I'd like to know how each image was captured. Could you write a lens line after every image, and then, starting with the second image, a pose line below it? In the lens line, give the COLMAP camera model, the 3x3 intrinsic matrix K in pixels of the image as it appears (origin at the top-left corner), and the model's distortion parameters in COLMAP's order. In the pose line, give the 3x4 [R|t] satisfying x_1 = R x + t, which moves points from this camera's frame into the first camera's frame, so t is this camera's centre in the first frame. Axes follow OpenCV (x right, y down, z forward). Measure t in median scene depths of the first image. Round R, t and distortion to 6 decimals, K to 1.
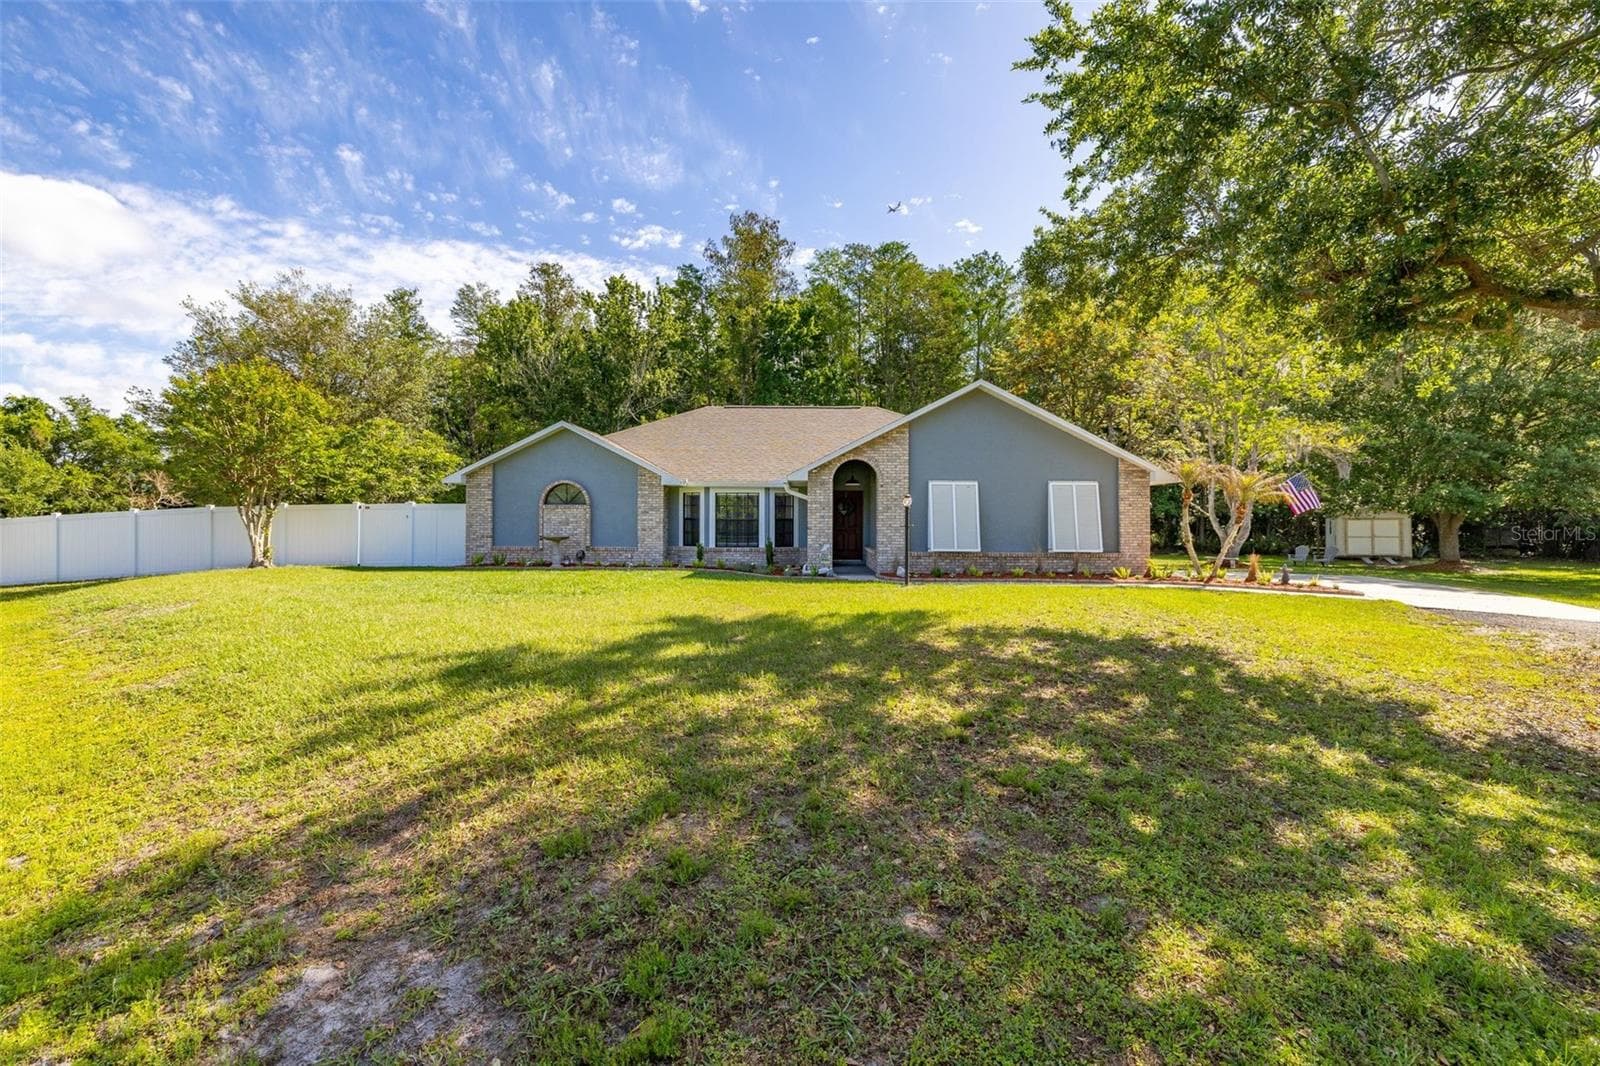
lens RADIAL K [[700.7, 0, 800.0], [0, 700.7, 533.0], [0, 0, 1]] dist [0.002127, 0.000122]
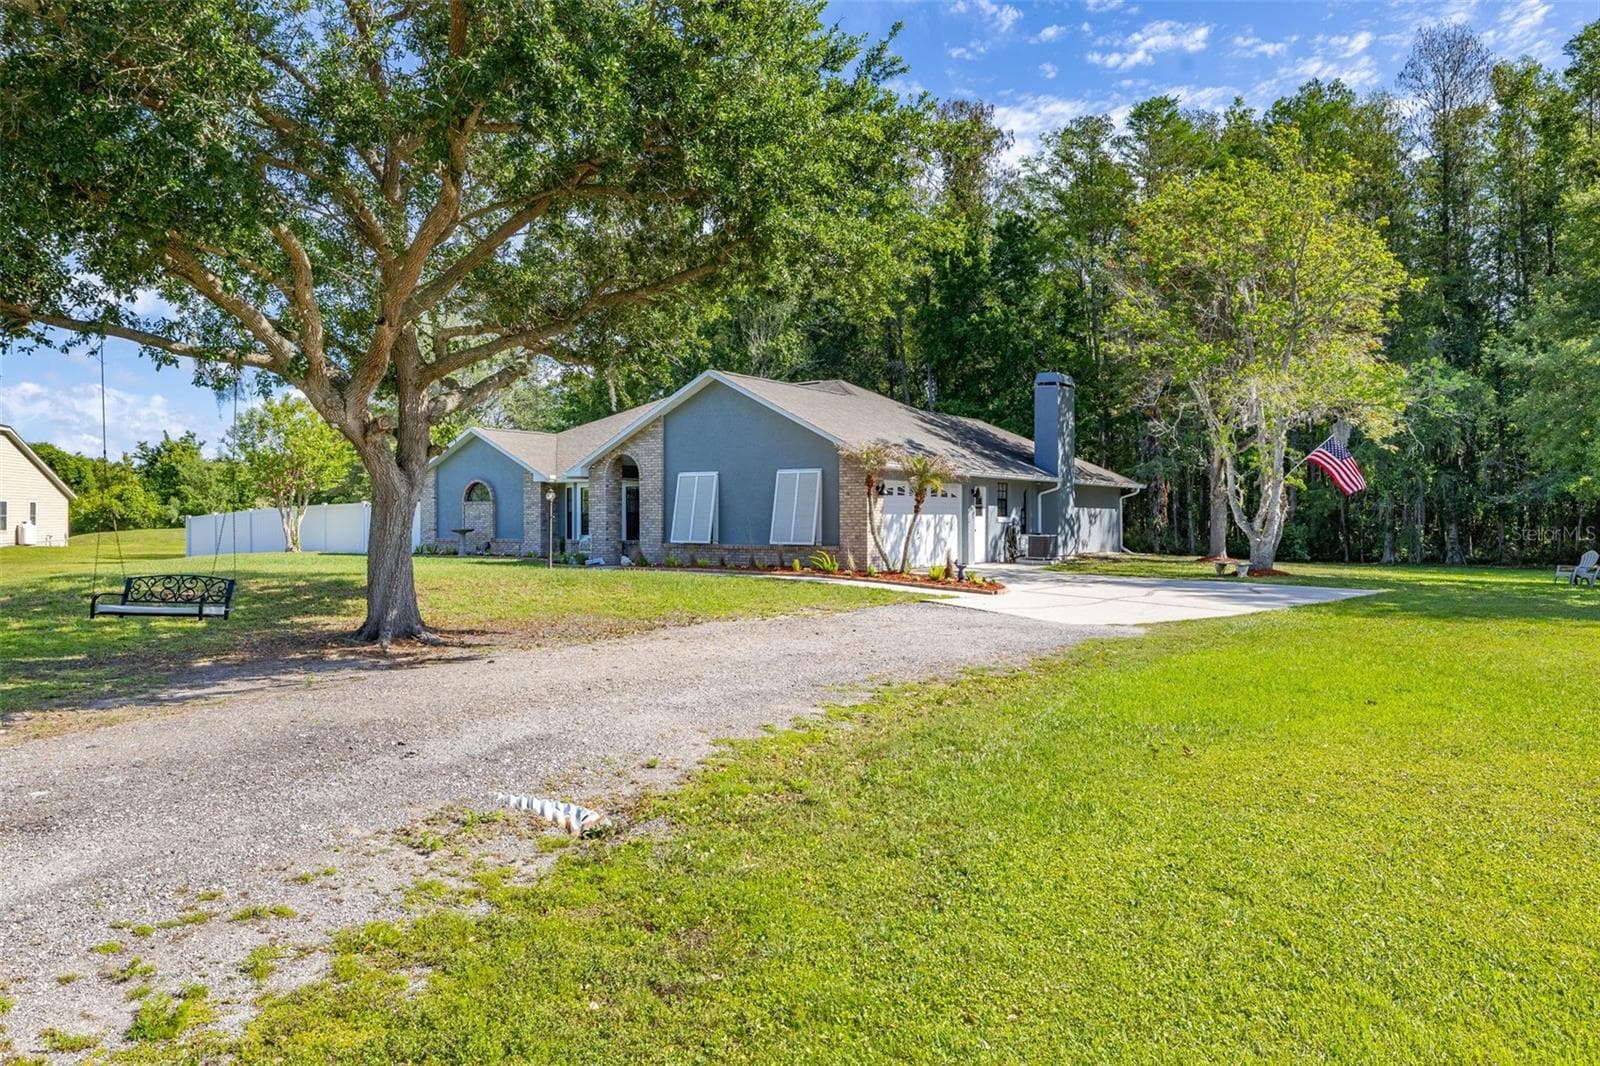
lens RADIAL K [[1146.4, 0, 800.0], [0, 1146.4, 533.0], [0, 0, 1]] dist [0.005882, 0.001527]
pose [[0.837078, 0.001670, -0.547081, 1.149954], [-0.005317, 0.999973, -0.005084, 0.018137], [0.547057, 0.007164, 0.837064, -0.263041]]
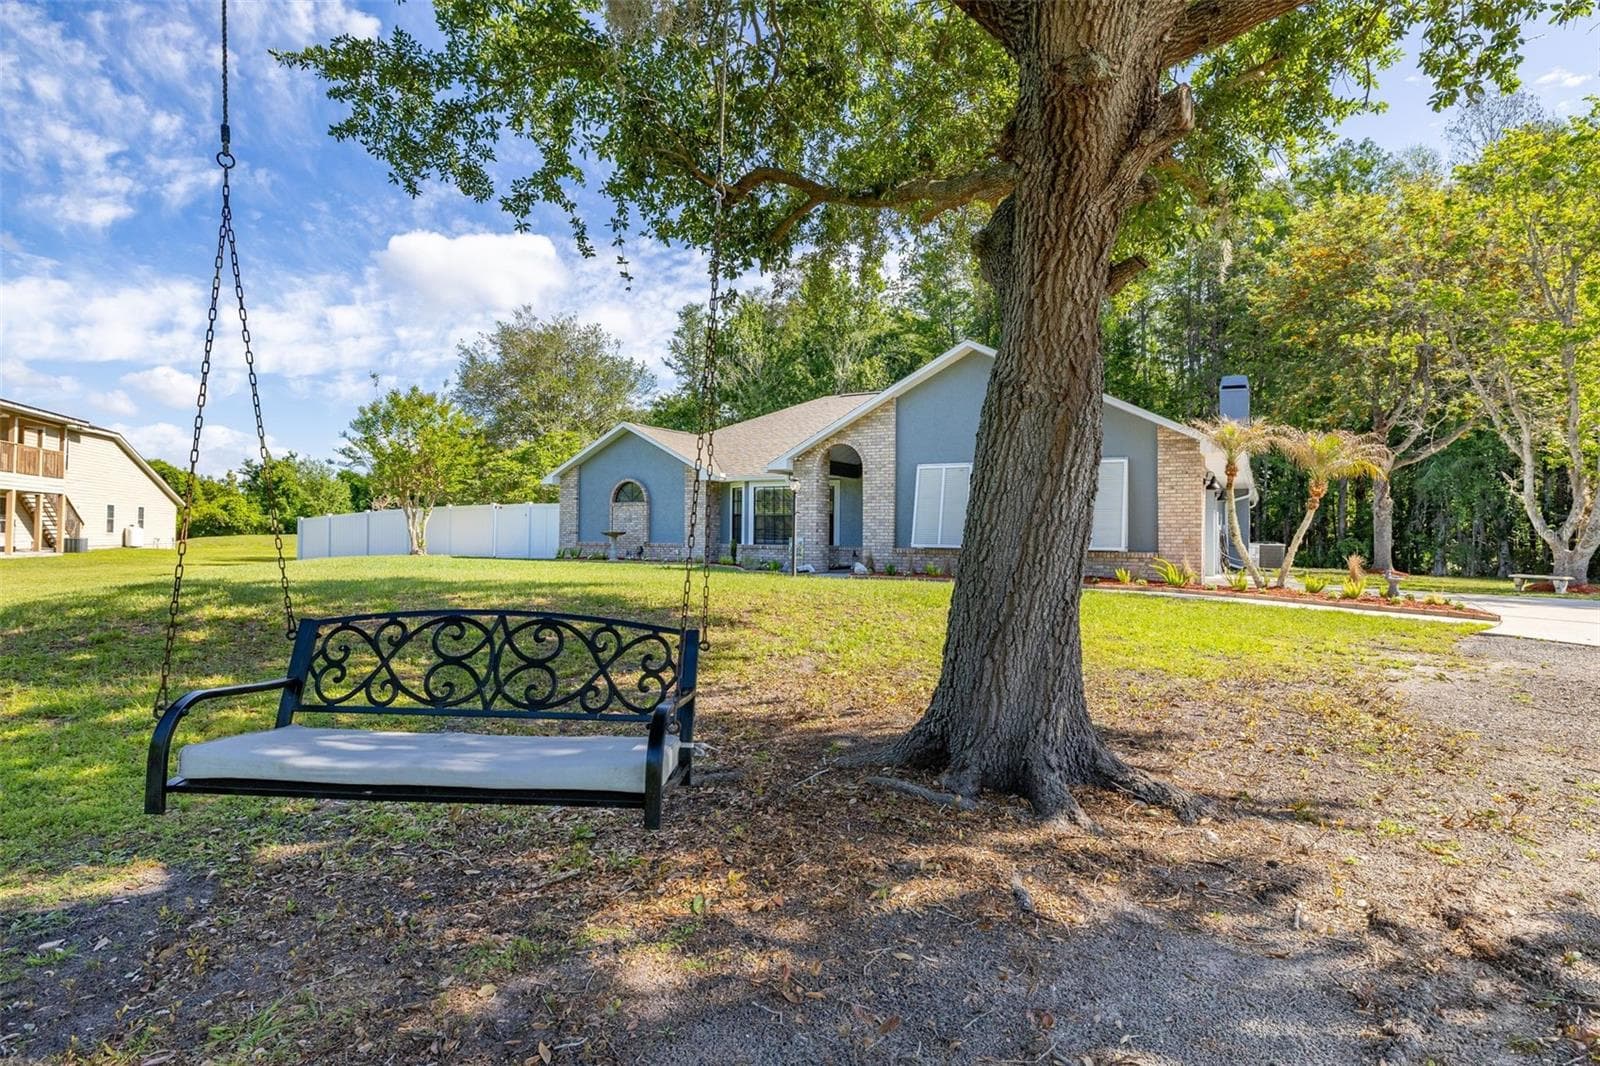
lens RADIAL K [[851.9, 0, 800.0], [0, 851.9, 533.0], [0, 0, 1]] dist [-0.001043, -0.000466]
pose [[0.869100, 0.002020, -0.494633, 0.534352], [-0.015381, 0.999618, -0.022942, 0.032137], [0.494398, 0.027547, 0.868799, 0.031588]]
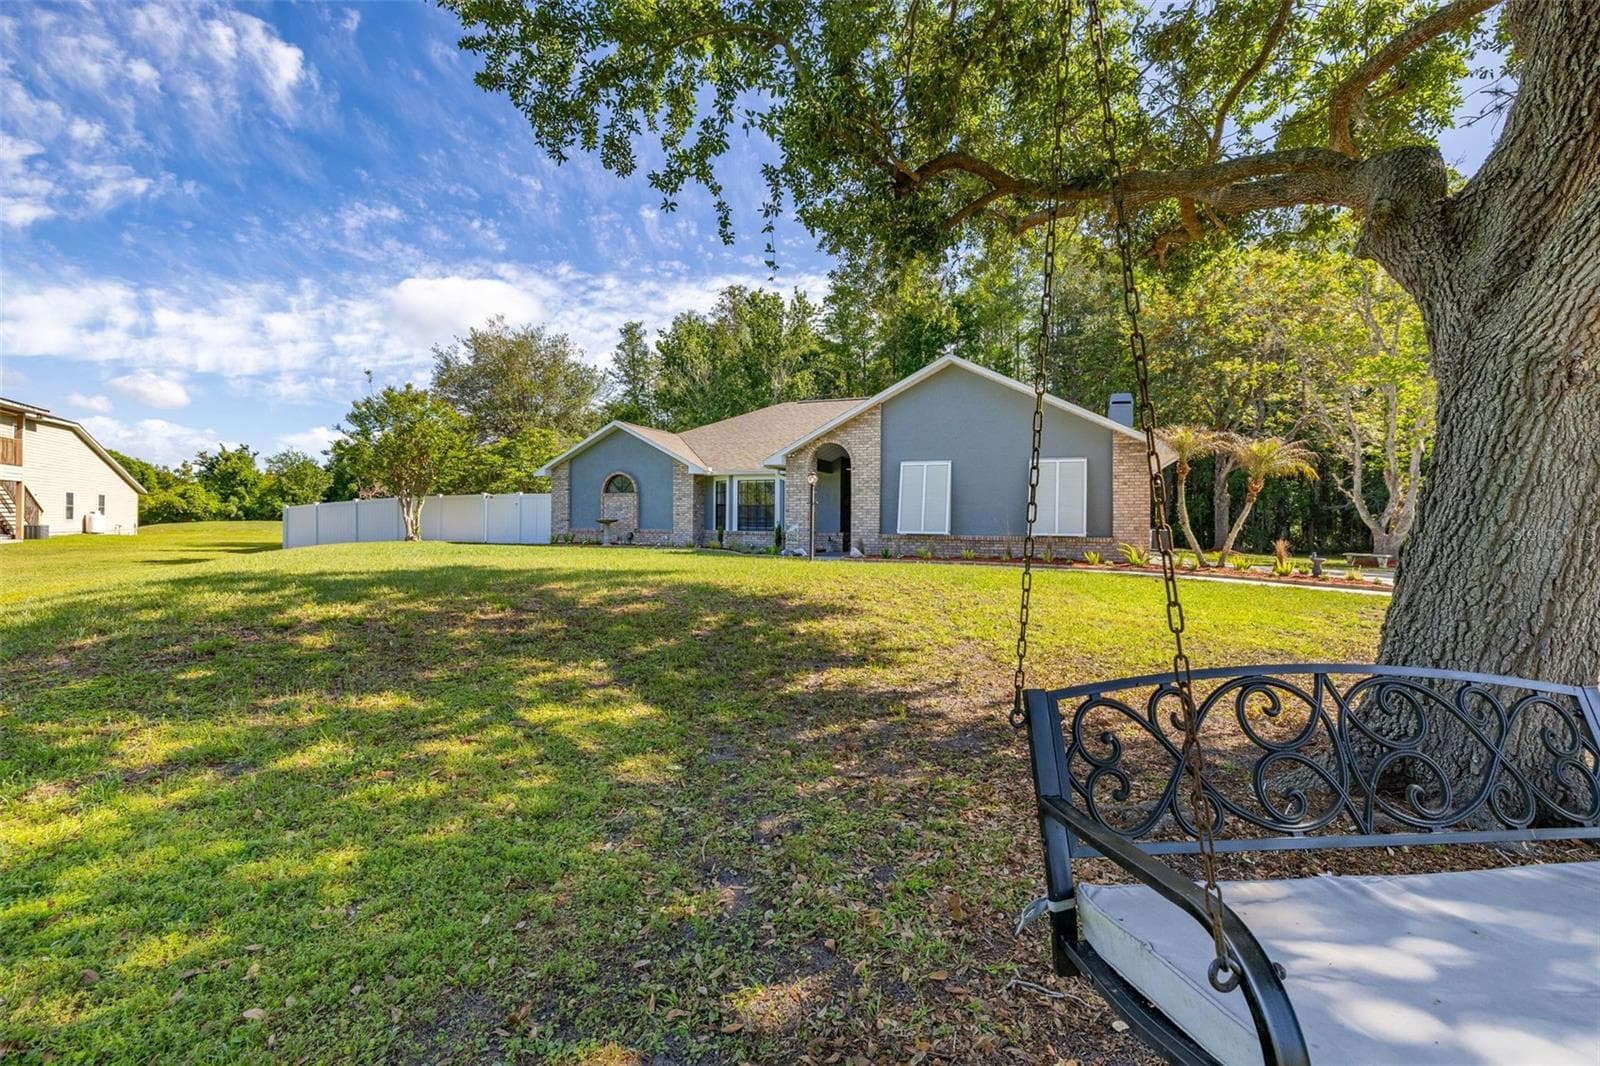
lens RADIAL K [[694.7, 0, 804.2], [0, 694.7, 538.2], [0, 0, 1]] dist [0.002362, 0.000009]
pose [[0.932104, 0.012176, -0.361987, 0.384372], [-0.011938, 0.999925, 0.002893, 0.029116], [0.361995, 0.001625, 0.932179, 0.041360]]
